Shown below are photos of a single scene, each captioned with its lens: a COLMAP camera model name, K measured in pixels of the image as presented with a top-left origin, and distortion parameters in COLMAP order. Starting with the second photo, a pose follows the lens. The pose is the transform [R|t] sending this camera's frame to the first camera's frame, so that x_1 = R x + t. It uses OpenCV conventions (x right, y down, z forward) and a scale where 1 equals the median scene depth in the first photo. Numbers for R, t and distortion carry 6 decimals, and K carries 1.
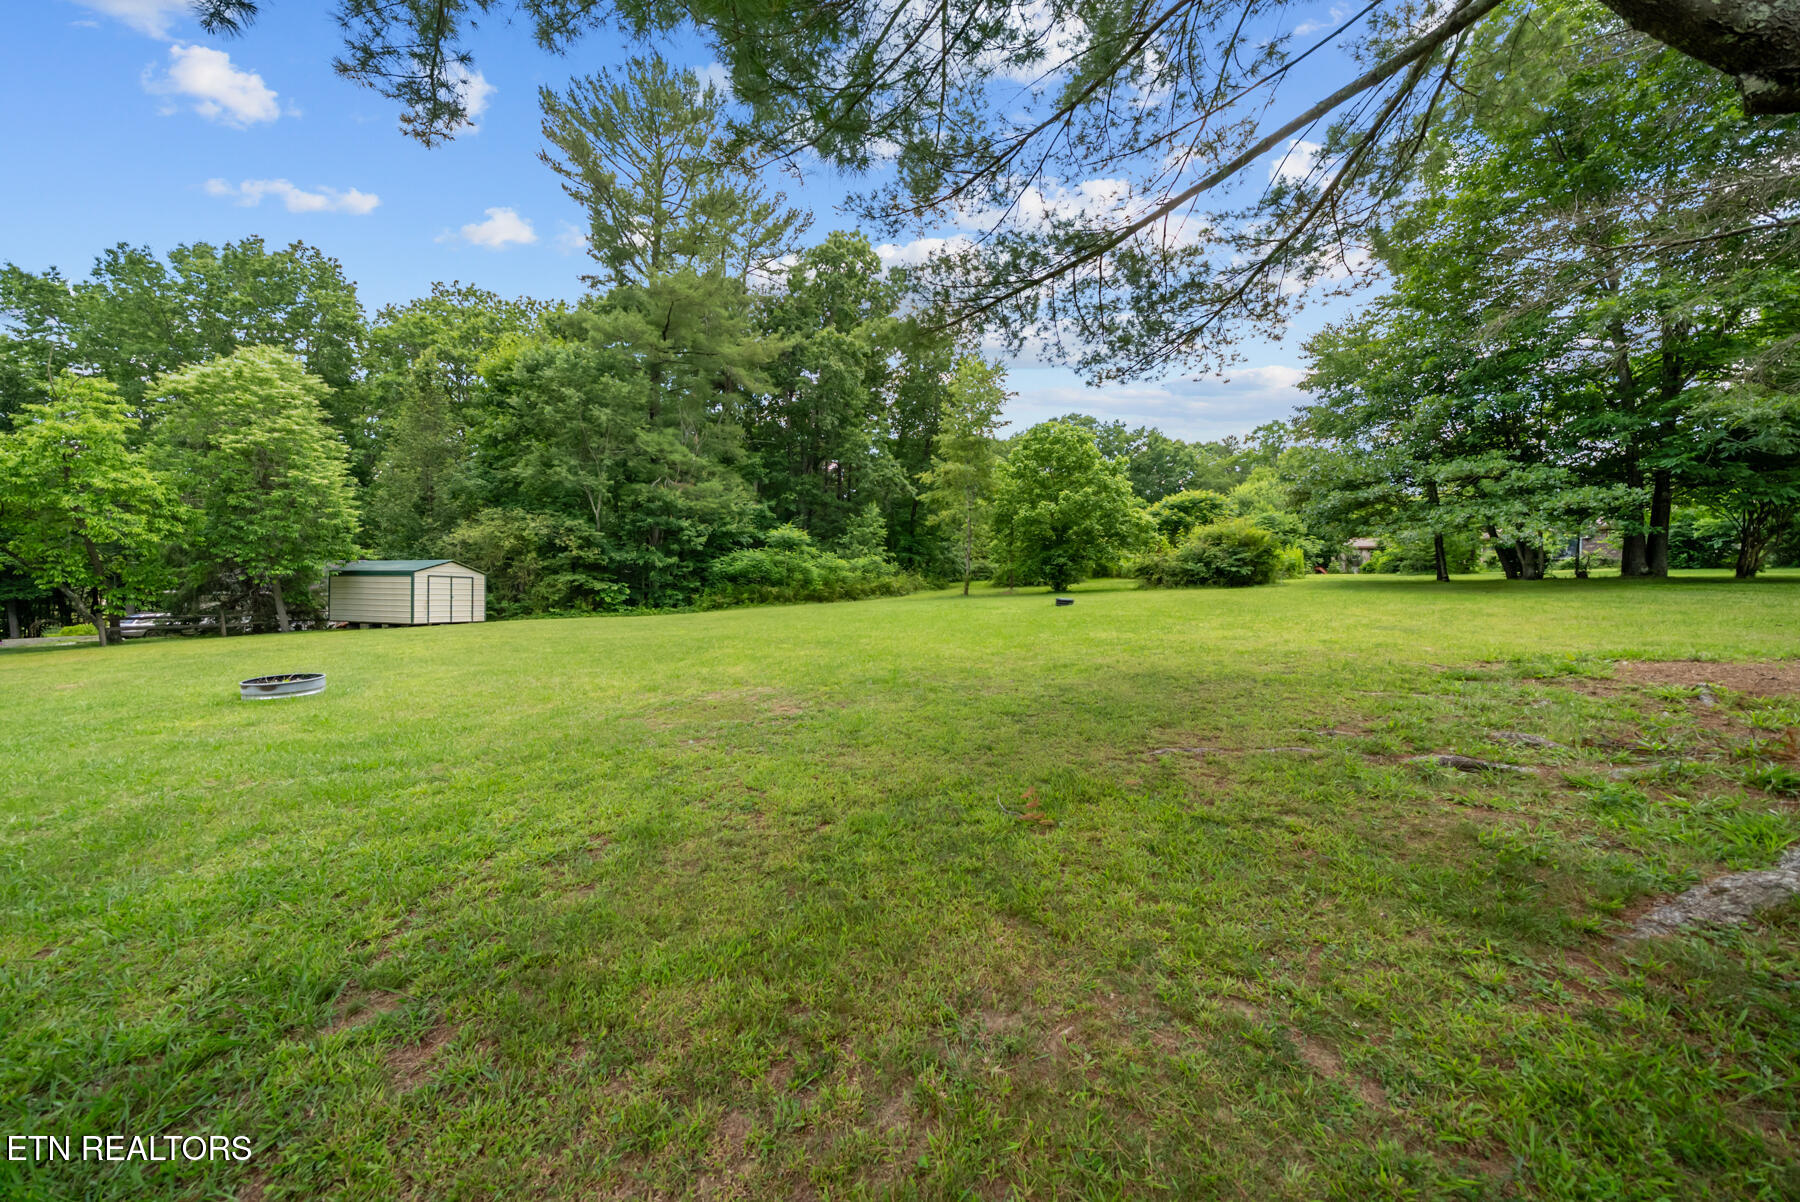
lens RADIAL K [[616.7, 0, 896.2], [0, 616.7, 596.2], [0, 0, 1]] dist [-0.004784, -0.000308]
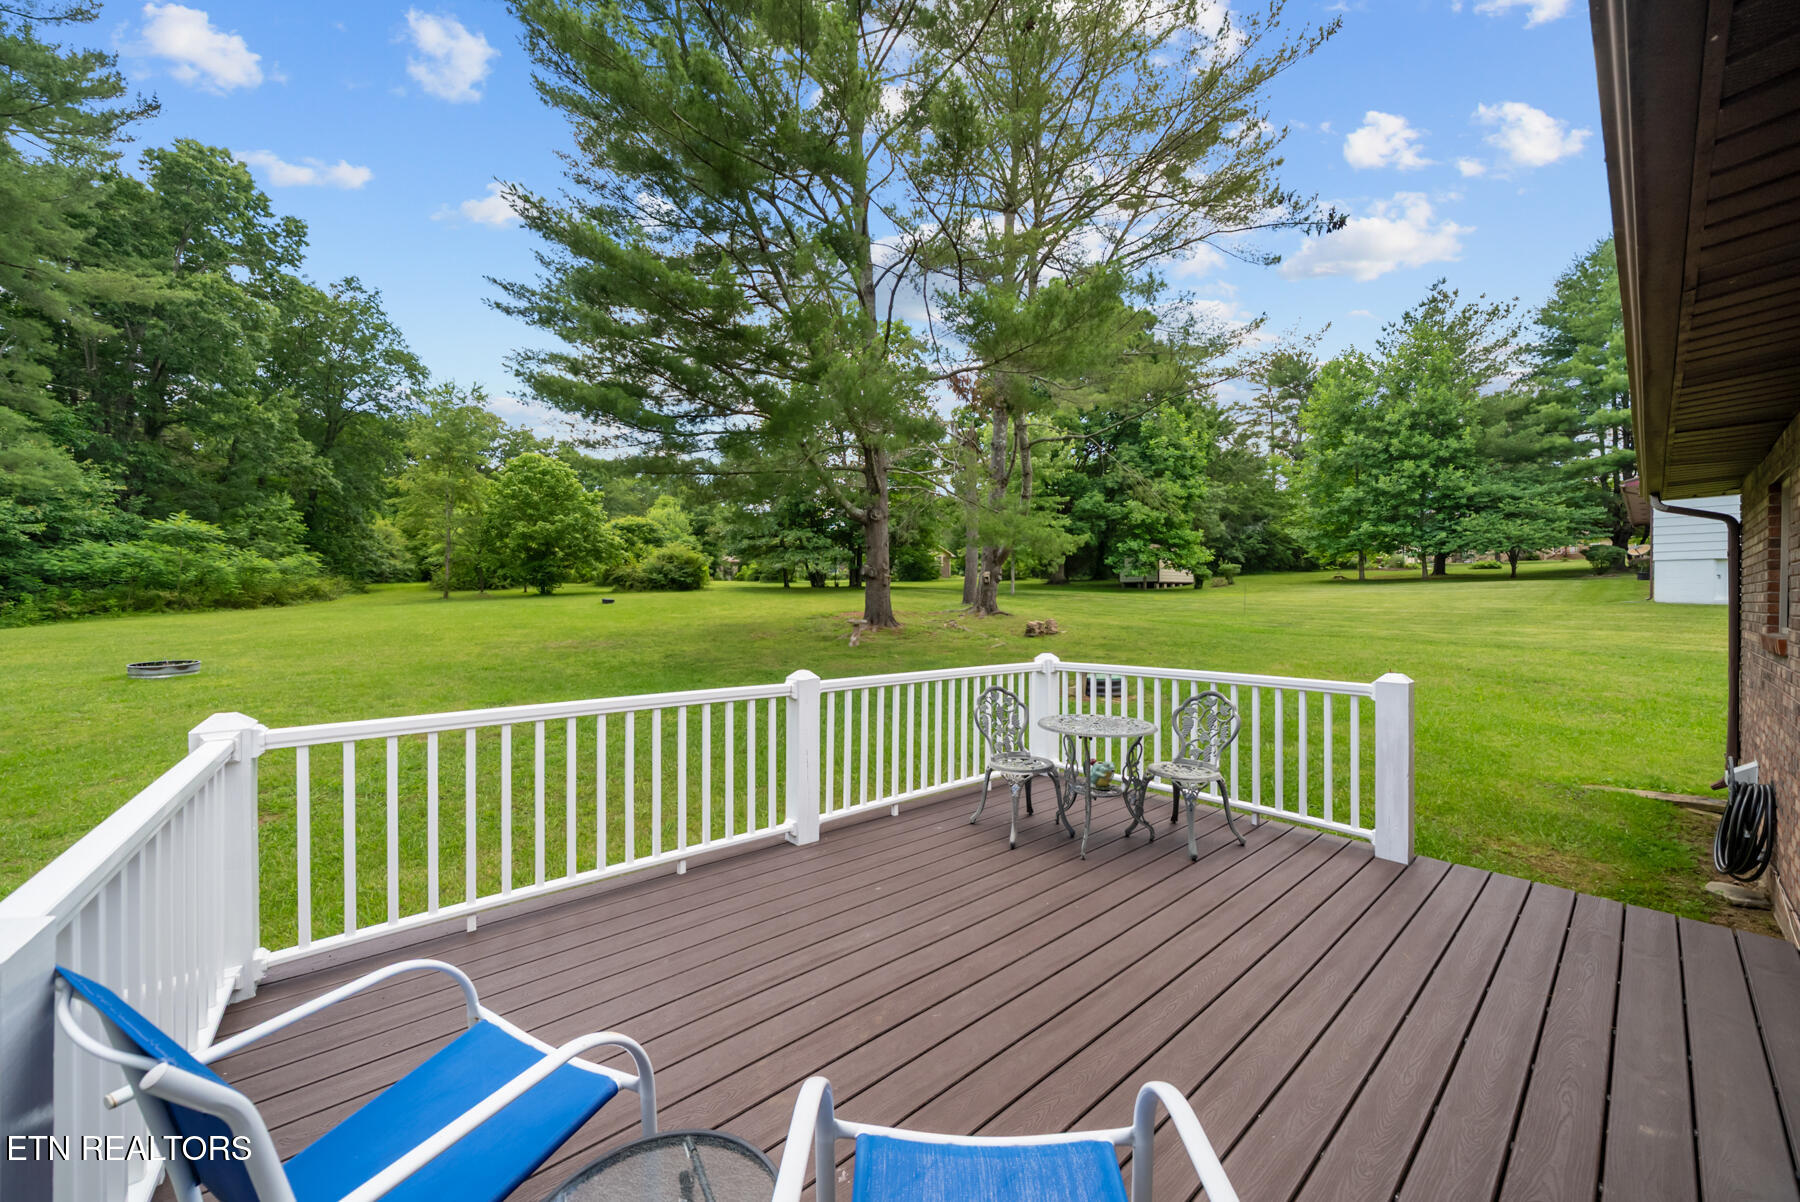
lens RADIAL K [[616.7, 0, 906.2], [0, 616.7, 599.7], [0, 0, 1]] dist [-0.004784, -0.000308]
pose [[0.583090, -0.012907, 0.812305, -0.324817], [0.011003, 0.999908, 0.007990, 0.001371], [-0.812333, 0.004279, 0.583178, -0.301132]]
